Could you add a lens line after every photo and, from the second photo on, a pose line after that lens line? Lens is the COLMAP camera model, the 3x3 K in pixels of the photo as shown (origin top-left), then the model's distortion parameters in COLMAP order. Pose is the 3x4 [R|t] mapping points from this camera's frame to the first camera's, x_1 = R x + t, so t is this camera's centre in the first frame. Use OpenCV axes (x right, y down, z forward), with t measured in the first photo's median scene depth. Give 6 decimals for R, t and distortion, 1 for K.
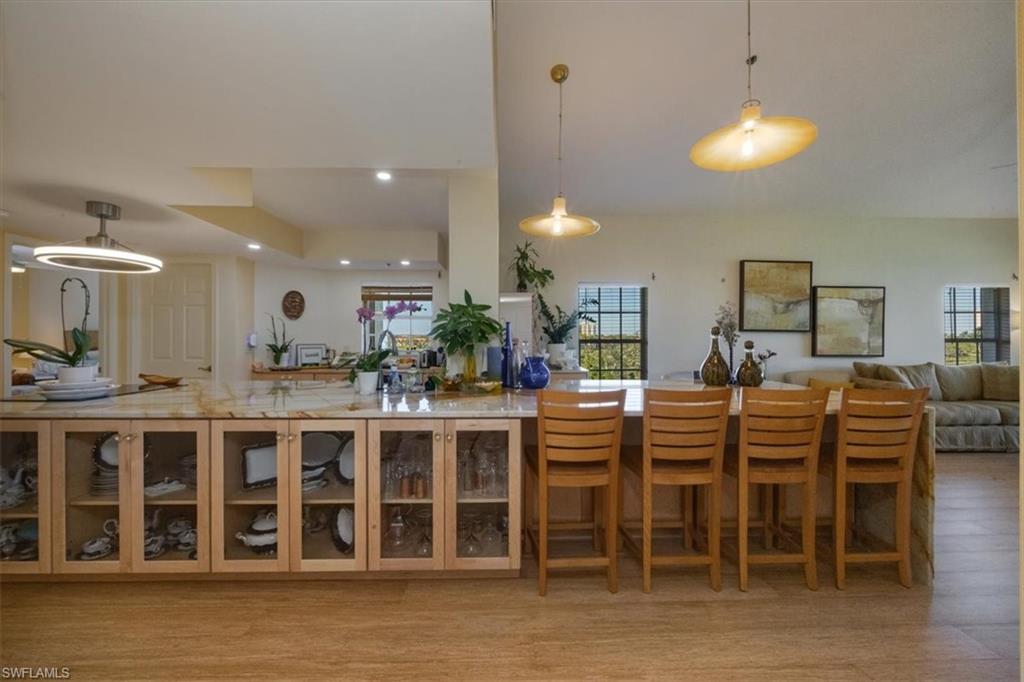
lens RADIAL K [[388.9, 0, 517.5], [0, 388.9, 337.2], [0, 0, 1]] dist [-0.007181, 0.000572]
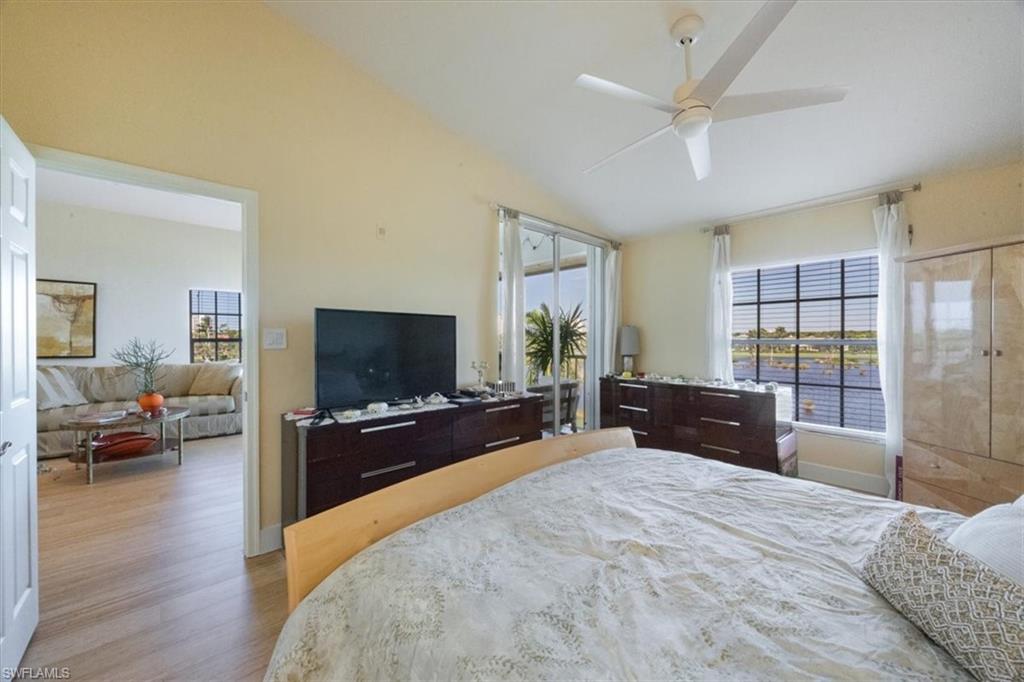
lens RADIAL K [[380.0, 0, 517.6], [0, 380.0, 340.0], [0, 0, 1]] dist [-0.000089, -0.000065]
pose [[0.748665, -0.001051, 0.662948, 1.106149], [-0.008638, 0.999898, 0.011341, -0.011450], [-0.662893, -0.014217, 0.748580, -0.375485]]
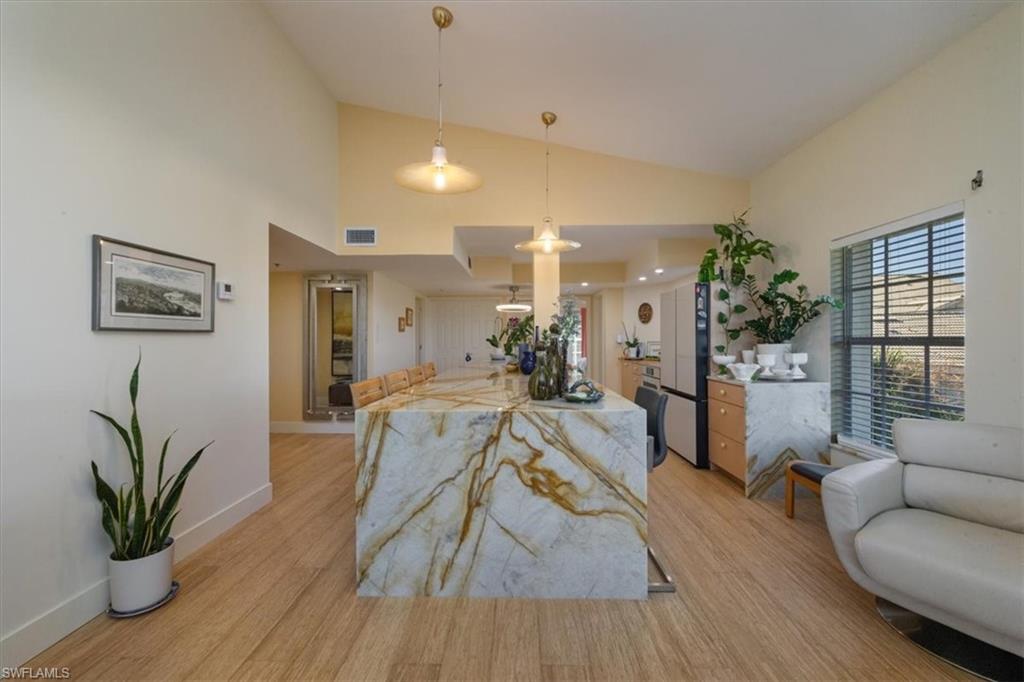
lens RADIAL K [[388.9, 0, 509.7], [0, 388.9, 339.1], [0, 0, 1]] dist [-0.007181, 0.000572]
pose [[-0.043585, 0.002431, -0.999047, 0.769376], [0.010231, 0.999946, 0.001987, 0.001589], [0.998997, -0.010134, -0.043607, 0.541284]]
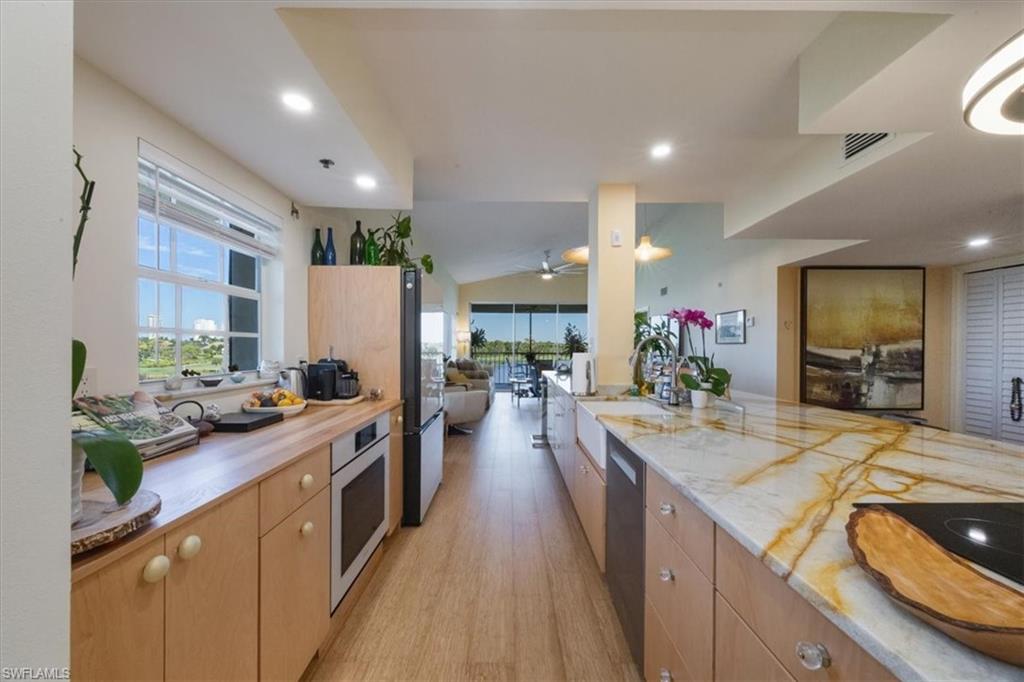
lens RADIAL K [[388.9, 0, 511.6], [0, 388.9, 346.8], [0, 0, 1]] dist [-0.007181, 0.000572]
pose [[0.012579, -0.000351, 0.999921, -0.662740], [-0.012338, 0.999924, 0.000506, 0.005296], [-0.999845, -0.012343, 0.012574, 0.721111]]
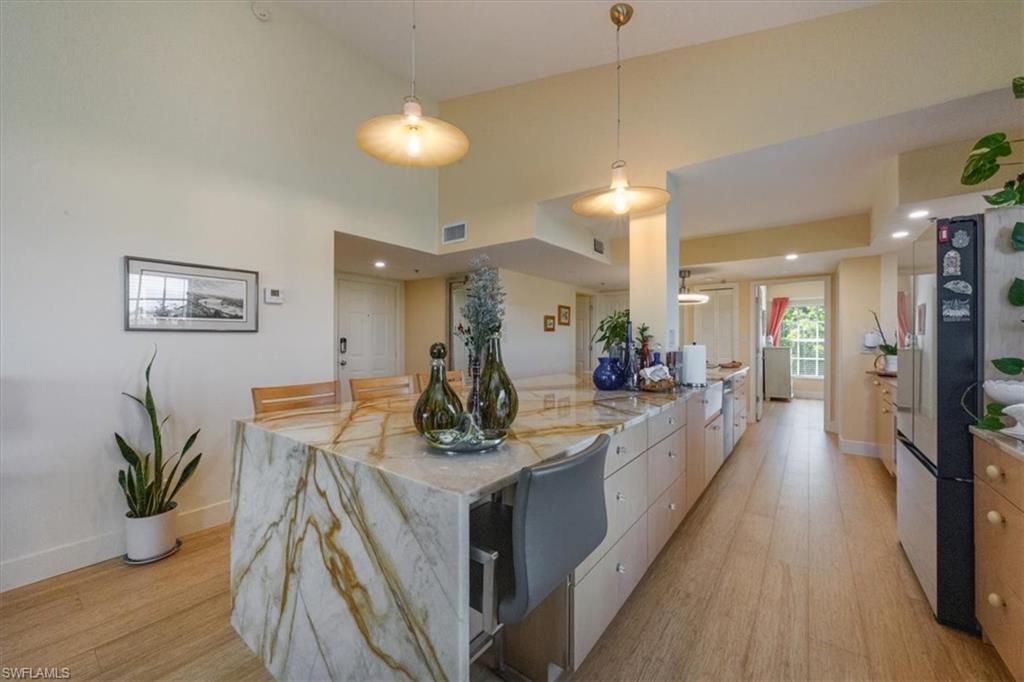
lens RADIAL K [[388.9, 0, 512.3], [0, 388.9, 339.0], [0, 0, 1]] dist [-0.007181, 0.000572]
pose [[-0.619703, 0.000471, -0.784837, 0.518267], [0.004079, 0.999988, -0.002621, 0.003083], [0.784826, -0.004826, -0.619697, 0.773733]]
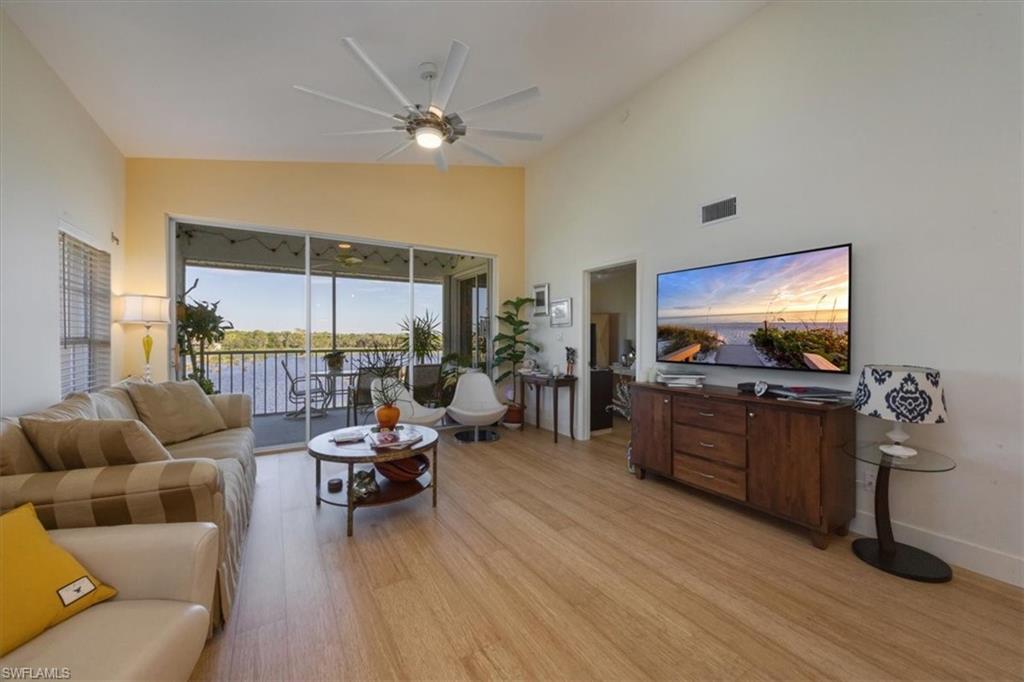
lens RADIAL K [[388.9, 0, 520.0], [0, 388.9, 338.5], [0, 0, 1]] dist [-0.007181, 0.000572]
pose [[-0.519137, -0.001363, 0.854690, 0.435345], [-0.004986, 0.999987, -0.001435, 0.002922], [-0.854676, -0.005007, -0.519137, 0.778709]]
